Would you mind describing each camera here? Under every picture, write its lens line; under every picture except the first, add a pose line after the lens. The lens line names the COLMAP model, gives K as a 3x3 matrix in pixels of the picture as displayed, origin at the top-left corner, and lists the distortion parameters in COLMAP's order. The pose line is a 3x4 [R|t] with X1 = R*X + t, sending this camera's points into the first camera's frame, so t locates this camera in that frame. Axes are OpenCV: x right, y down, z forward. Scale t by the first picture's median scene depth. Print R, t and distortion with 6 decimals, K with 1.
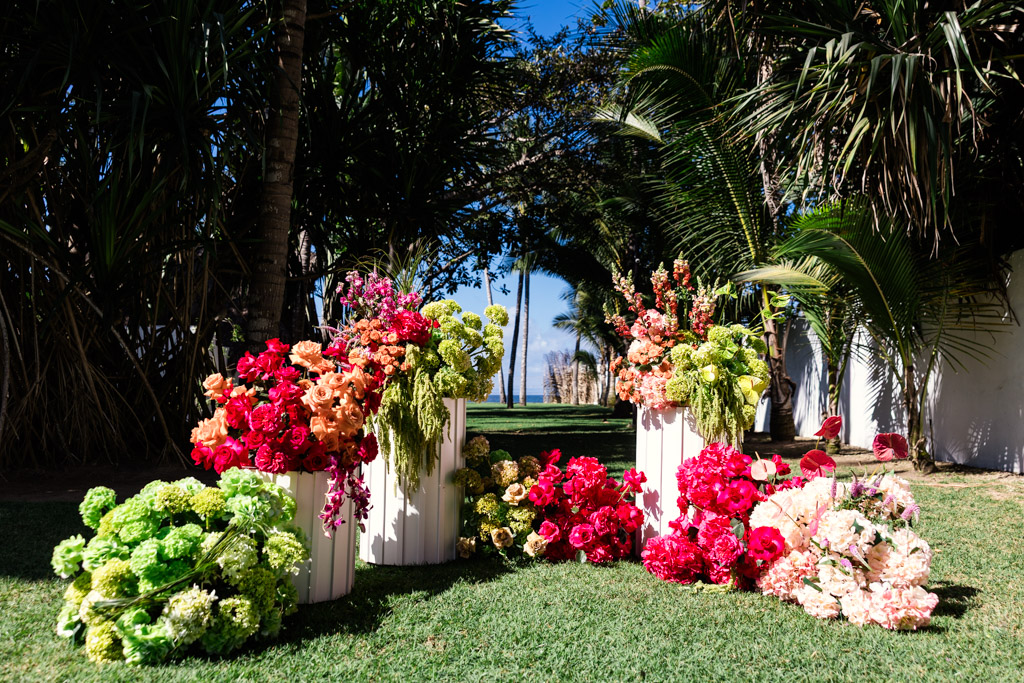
lens RADIAL K [[813.4, 0, 513.6], [0, 813.4, 346.2], [0, 0, 1]] dist [-0.005227, 0.005671]
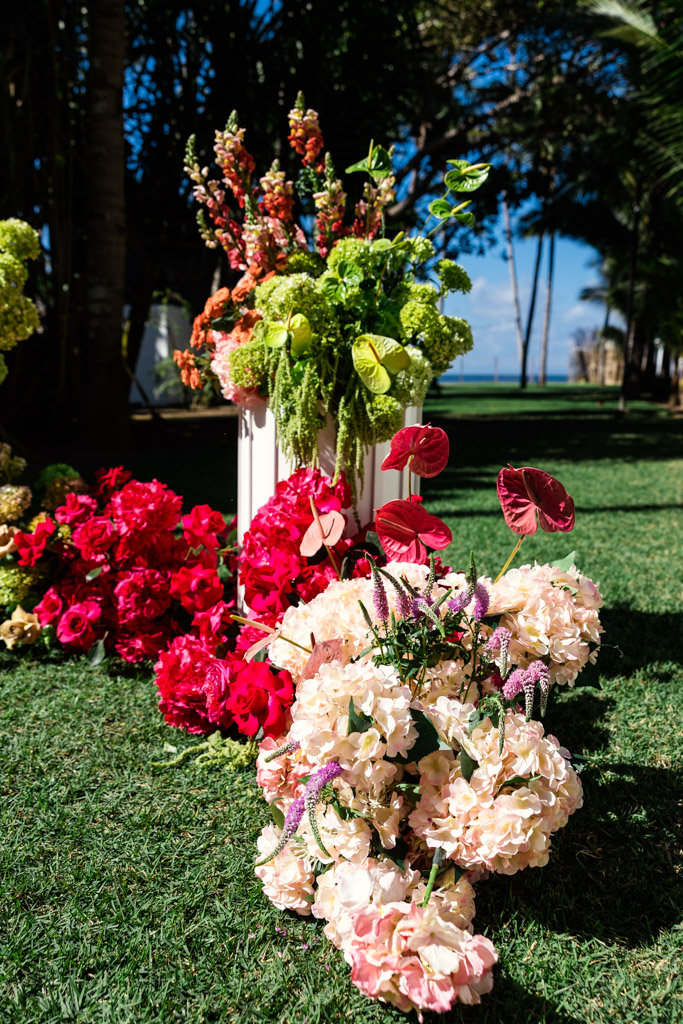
lens RADIAL K [[813.4, 0, 345.1], [0, 813.4, 502.3], [0, 0, 1]] dist [-0.005227, 0.005671]
pose [[0.972423, 0.033173, -0.230853, 0.386168], [0.016914, 0.977196, 0.211666, 0.030502], [0.232610, -0.209734, 0.949686, 0.499469]]
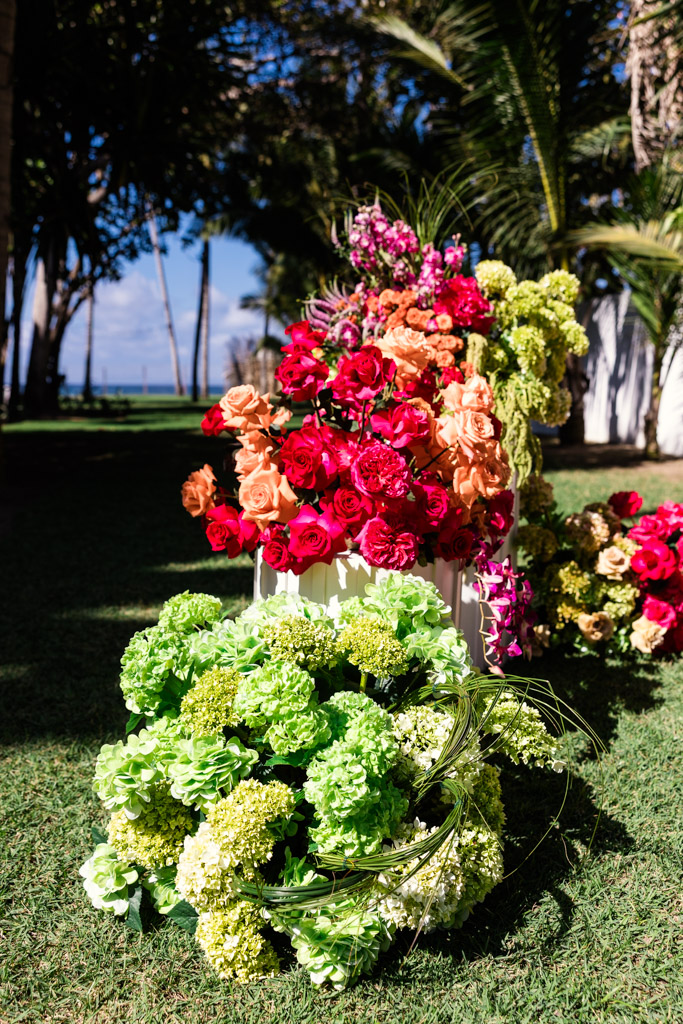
lens RADIAL K [[906.3, 0, 351.3], [0, 906.3, 520.8], [0, 0, 1]] dist [0.001466, -0.003165]
pose [[0.983726, -0.024960, 0.177934, -0.345361], [-0.012260, 0.978671, 0.205066, -0.003161], [-0.179257, -0.203910, 0.962438, 0.326137]]
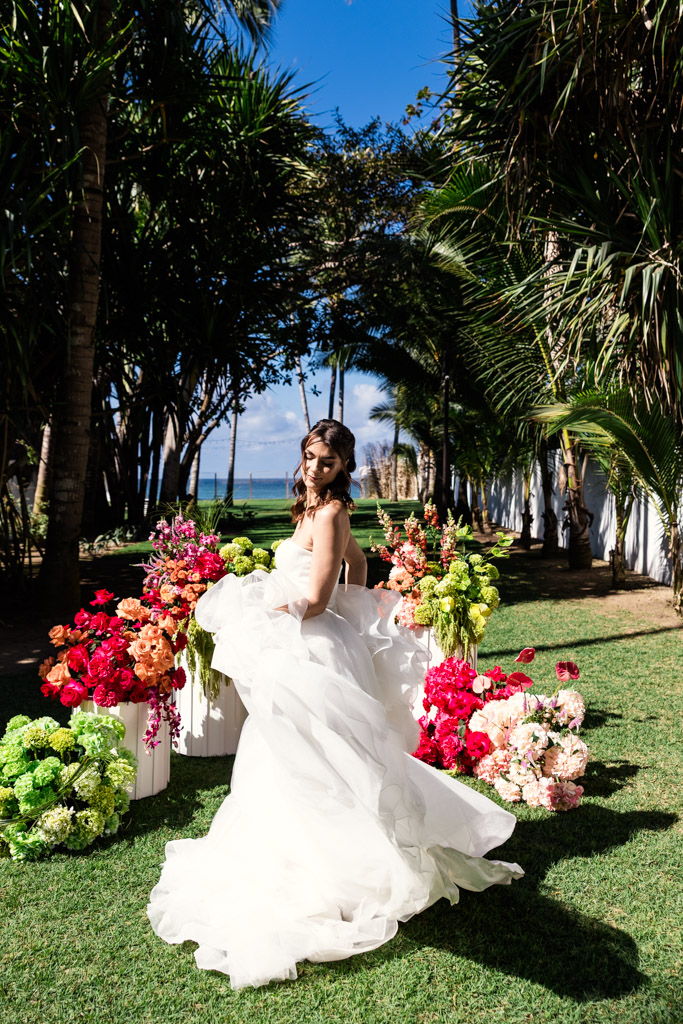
lens RADIAL K [[877.0, 0, 392.4], [0, 877.0, 486.6], [0, 0, 1]] dist [-0.002509, -0.003138]
pose [[0.997402, -0.007461, 0.071653, 0.056152], [0.003114, 0.998158, 0.060592, -0.230514], [-0.071973, -0.060211, 0.995587, -0.352672]]
